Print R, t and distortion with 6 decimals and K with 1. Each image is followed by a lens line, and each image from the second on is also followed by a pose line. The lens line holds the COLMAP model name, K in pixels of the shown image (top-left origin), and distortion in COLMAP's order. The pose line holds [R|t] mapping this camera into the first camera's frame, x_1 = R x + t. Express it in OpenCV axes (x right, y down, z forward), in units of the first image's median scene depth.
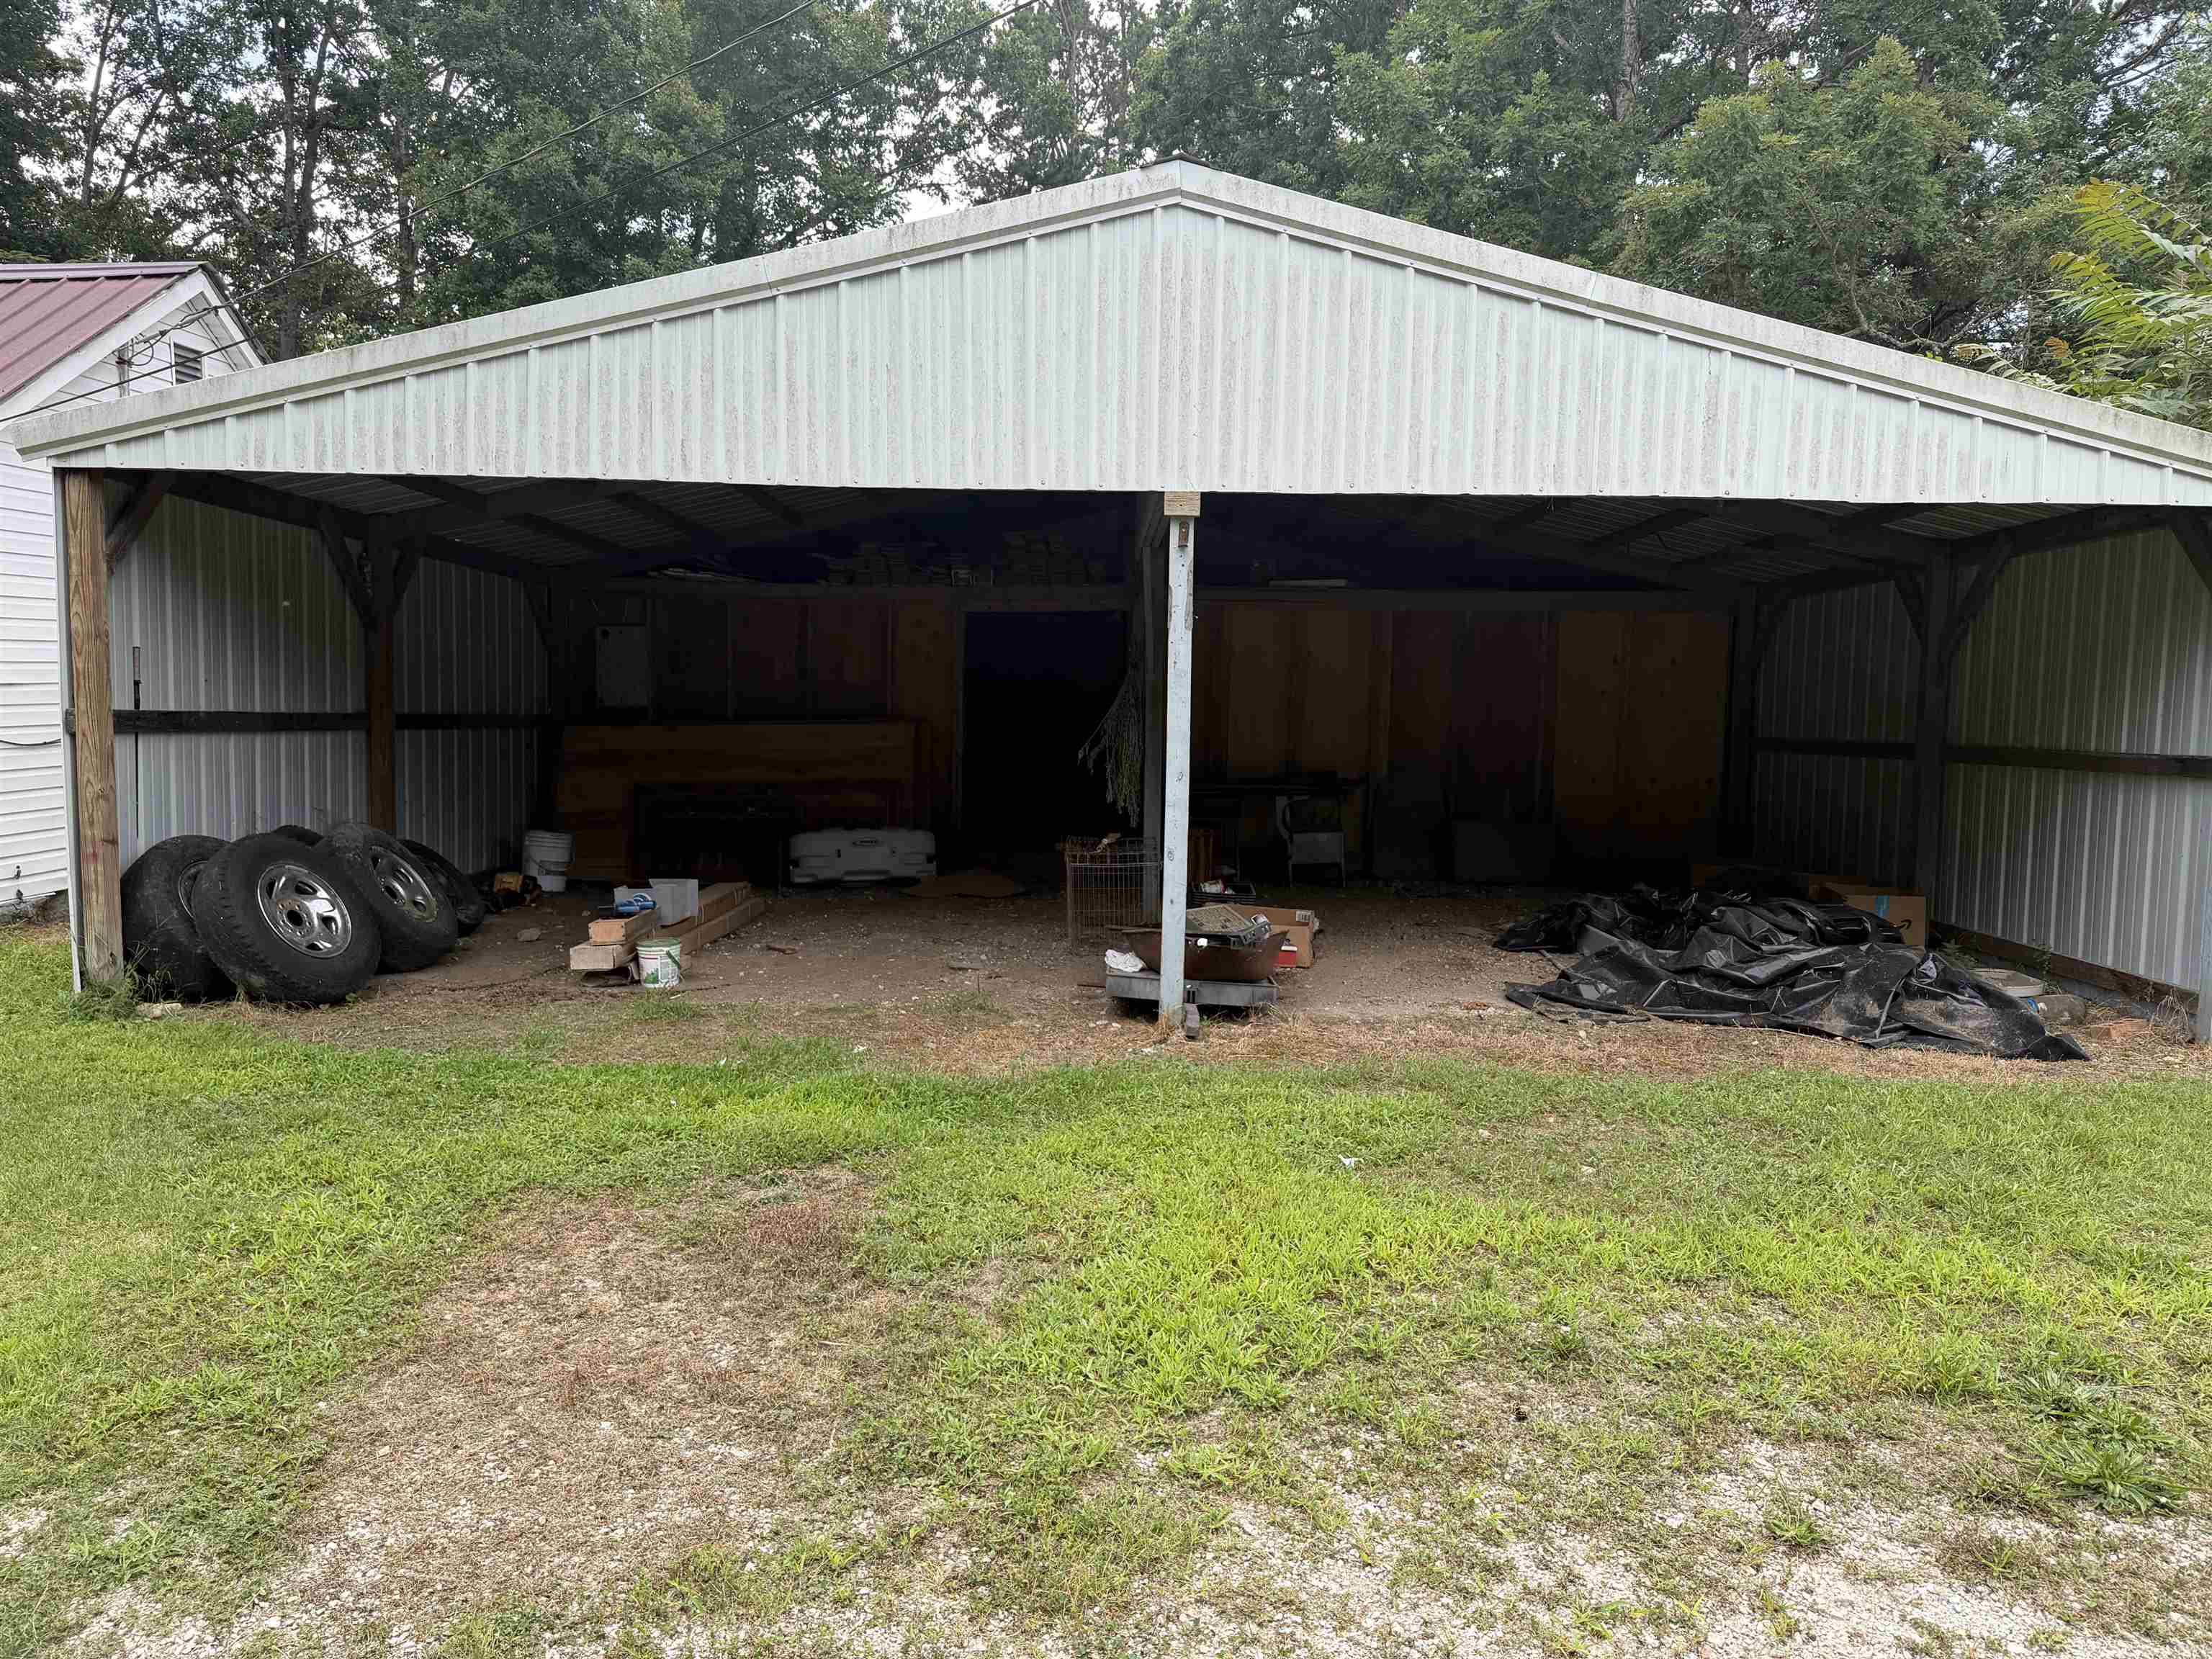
lens RADIAL K [[1548.1, 0, 1115.2], [0, 1548.1, 822.5], [0, 0, 1]] dist [0.044950, -0.045878]
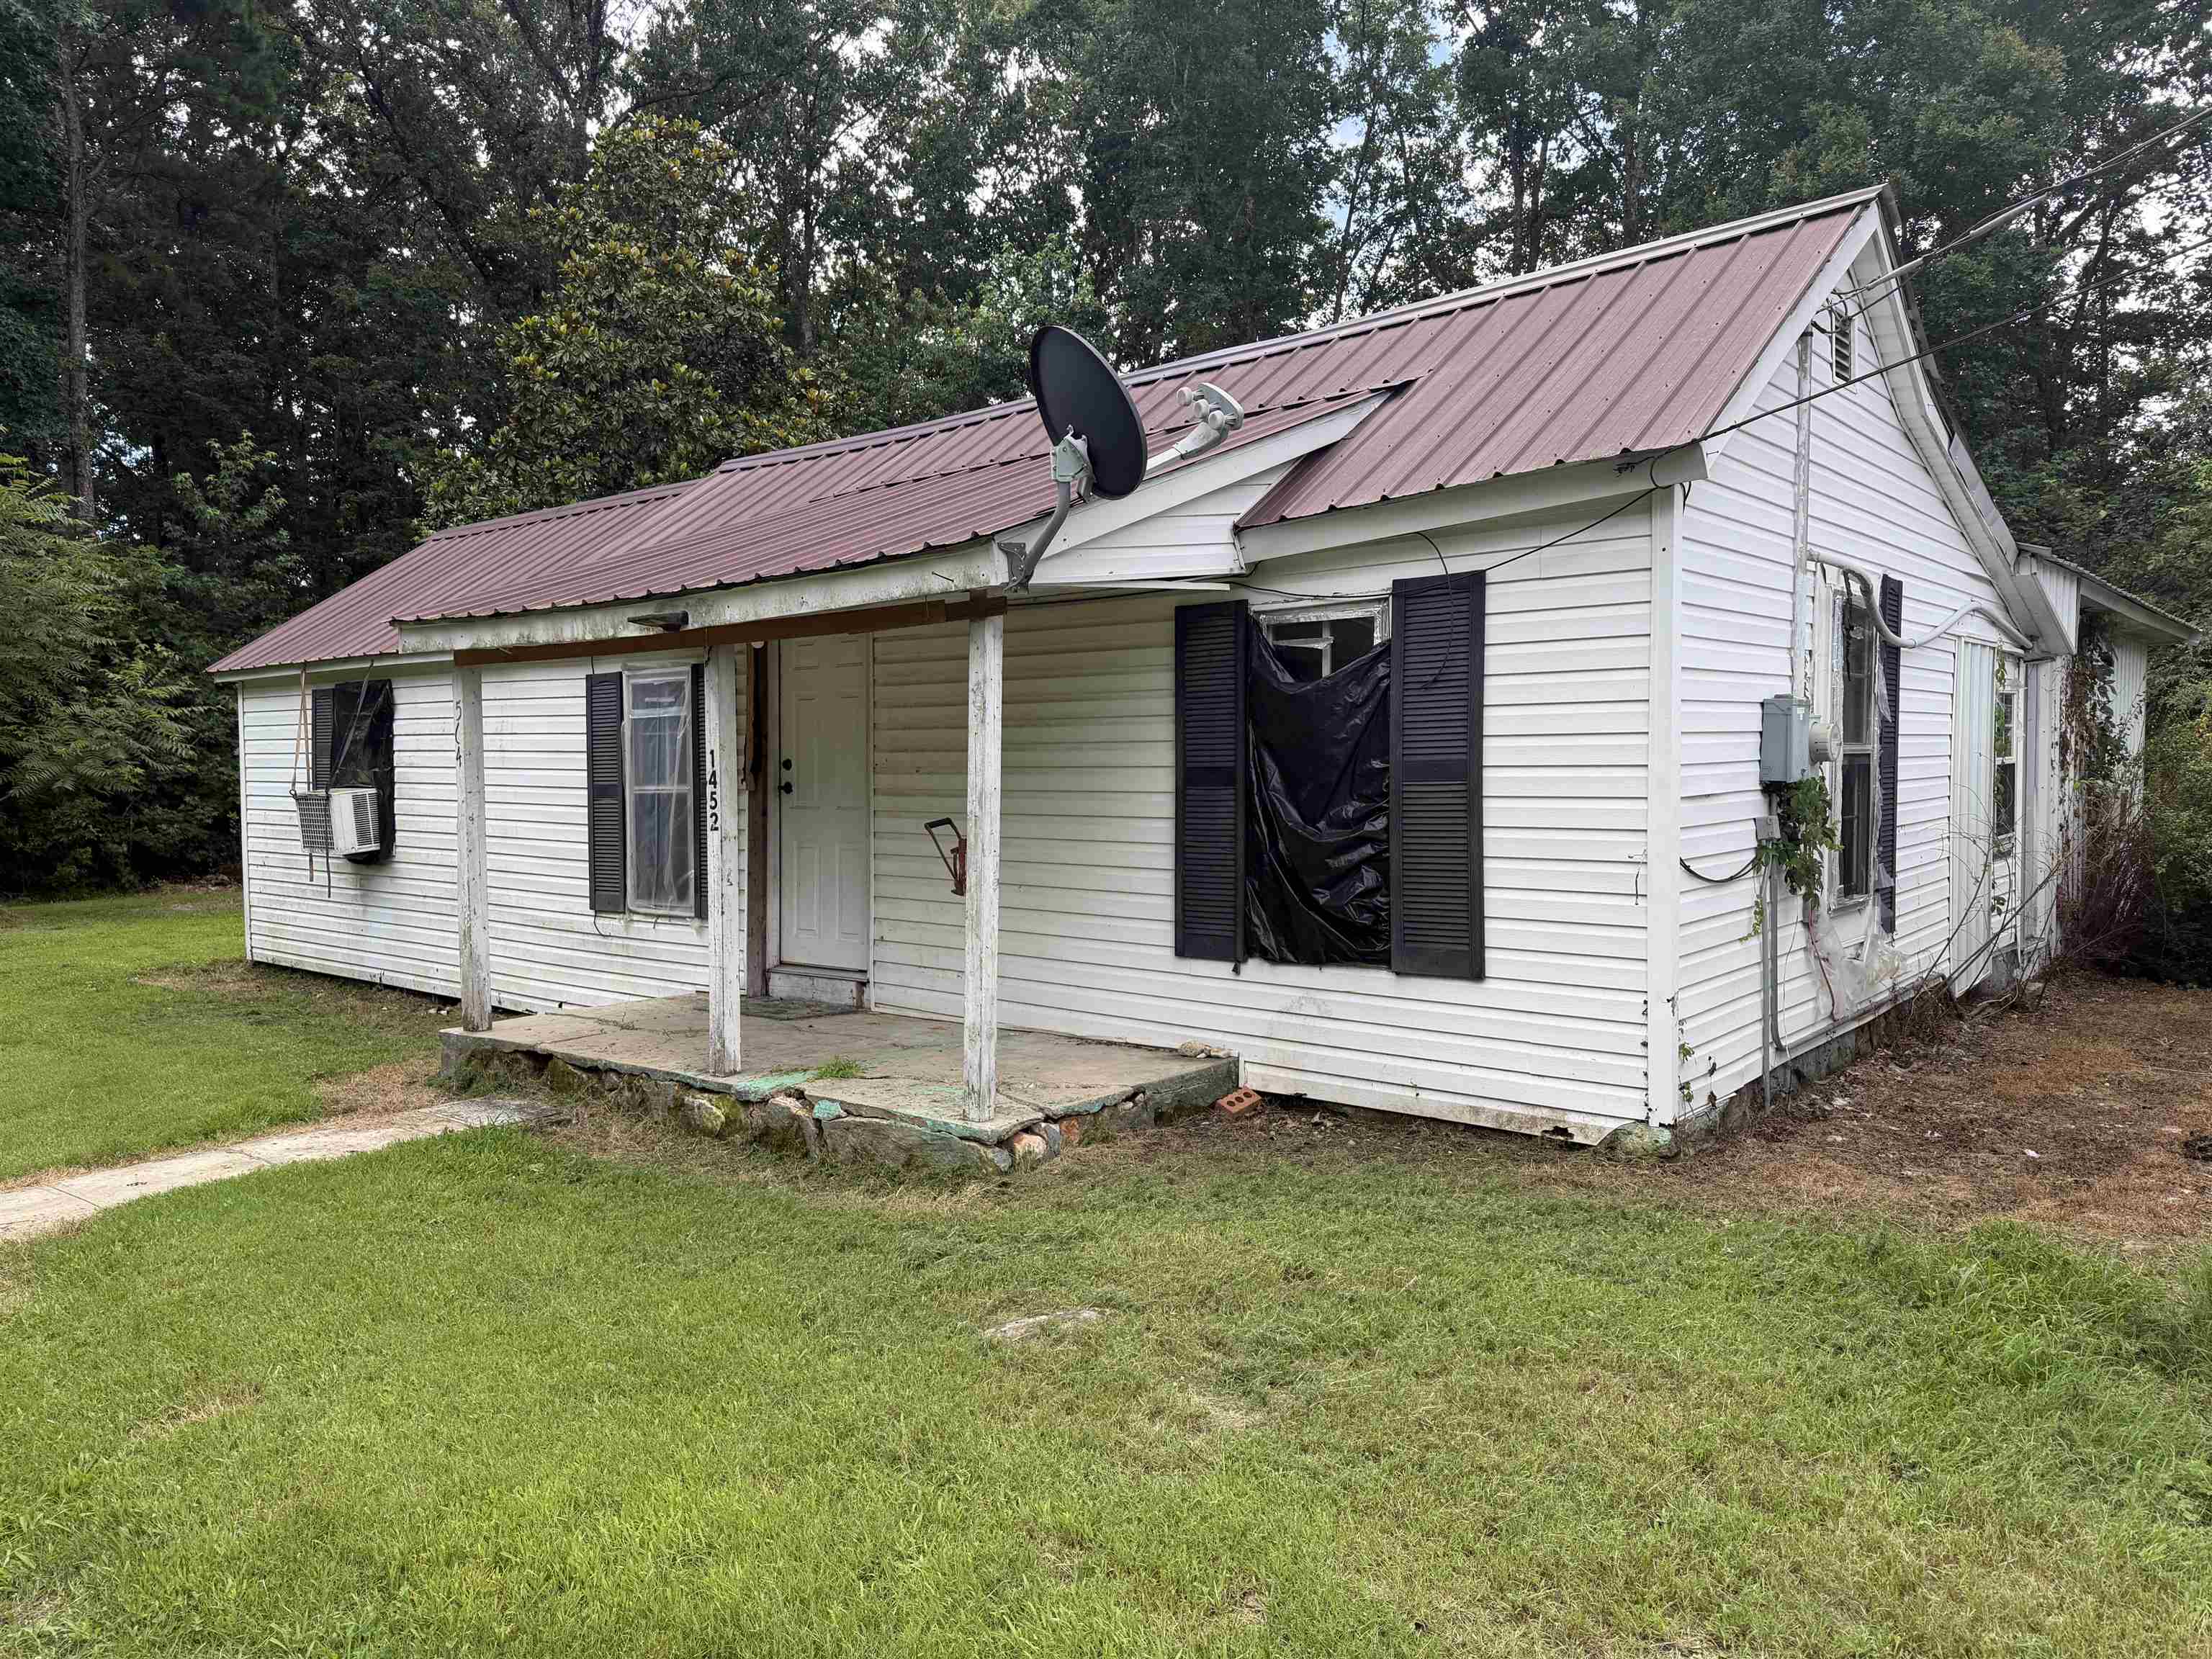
lens RADIAL K [[1548.1, 0, 1115.2], [0, 1548.1, 822.5], [0, 0, 1]] dist [0.044950, -0.045878]
pose [[0.785122, -0.002361, -0.619337, -0.543943], [-0.029295, 0.998732, -0.040944, -0.045175], [0.618648, 0.050289, 0.784057, 0.328293]]
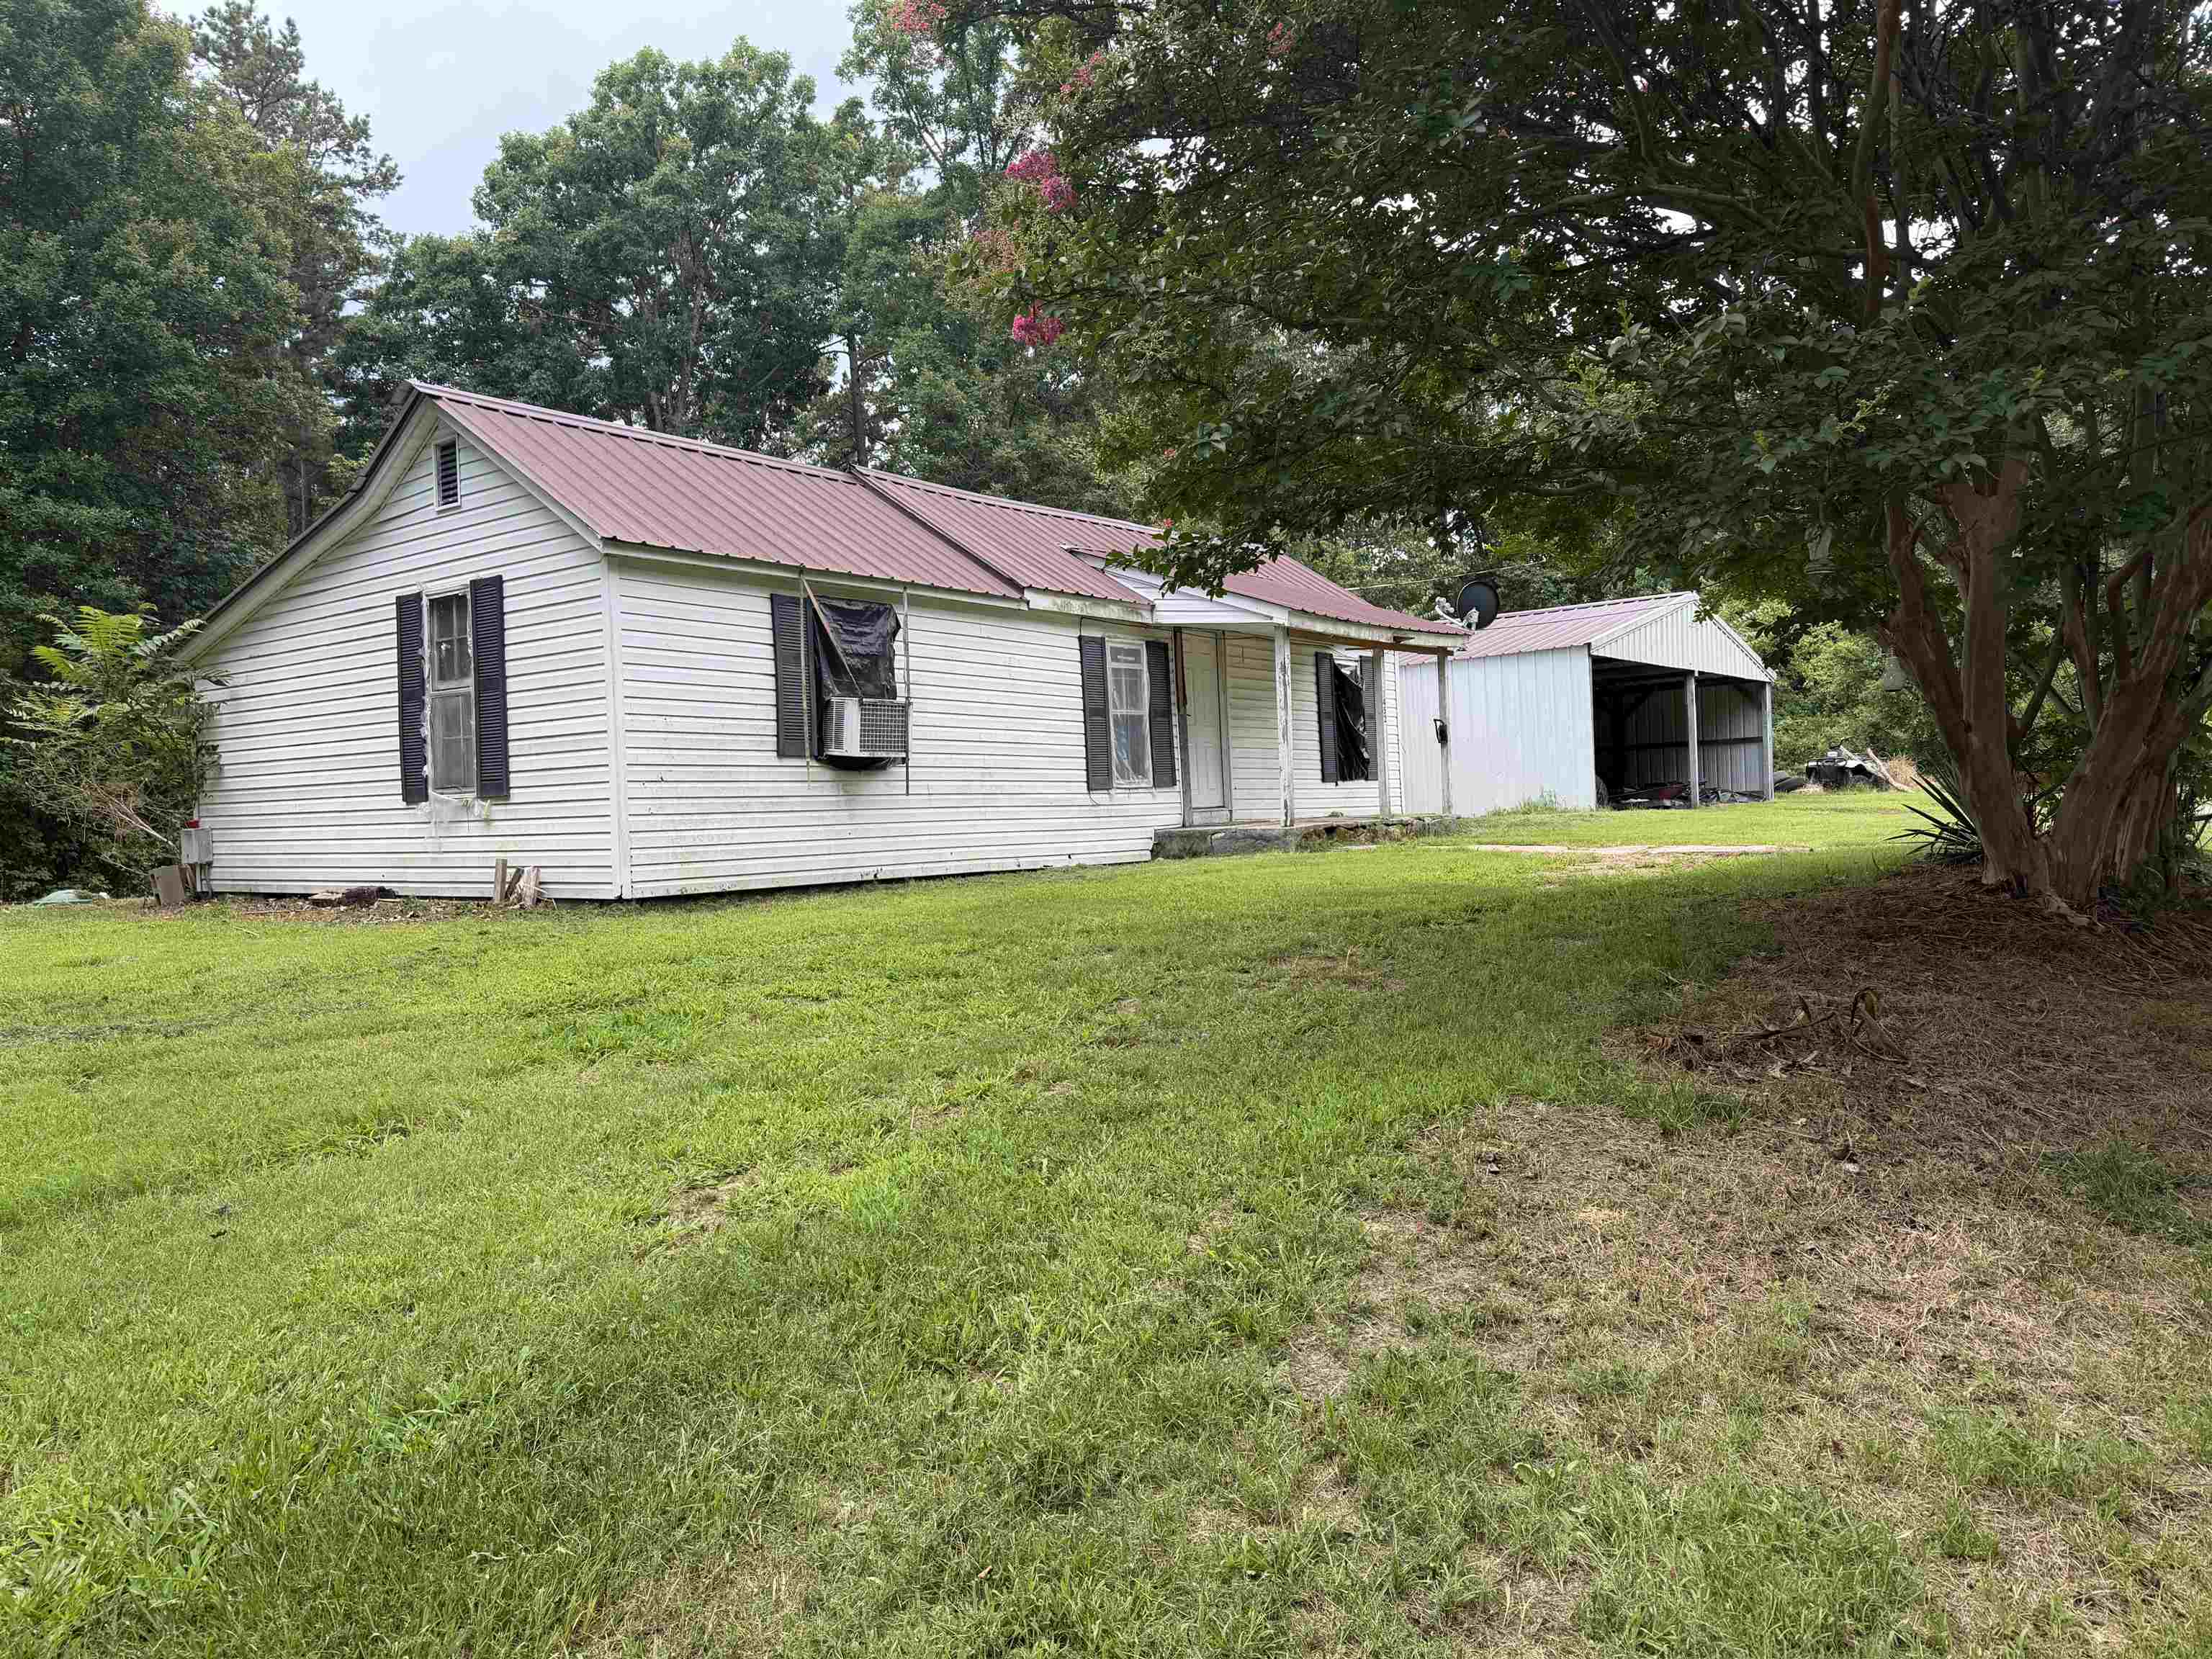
lens RADIAL K [[1548.1, 0, 1115.2], [0, 1548.1, 822.5], [0, 0, 1]] dist [0.044950, -0.045878]
pose [[0.602962, -0.048540, 0.796292, -3.295440], [0.099890, 0.994886, -0.014993, 0.064073], [-0.791492, 0.088582, 0.604727, -0.146751]]
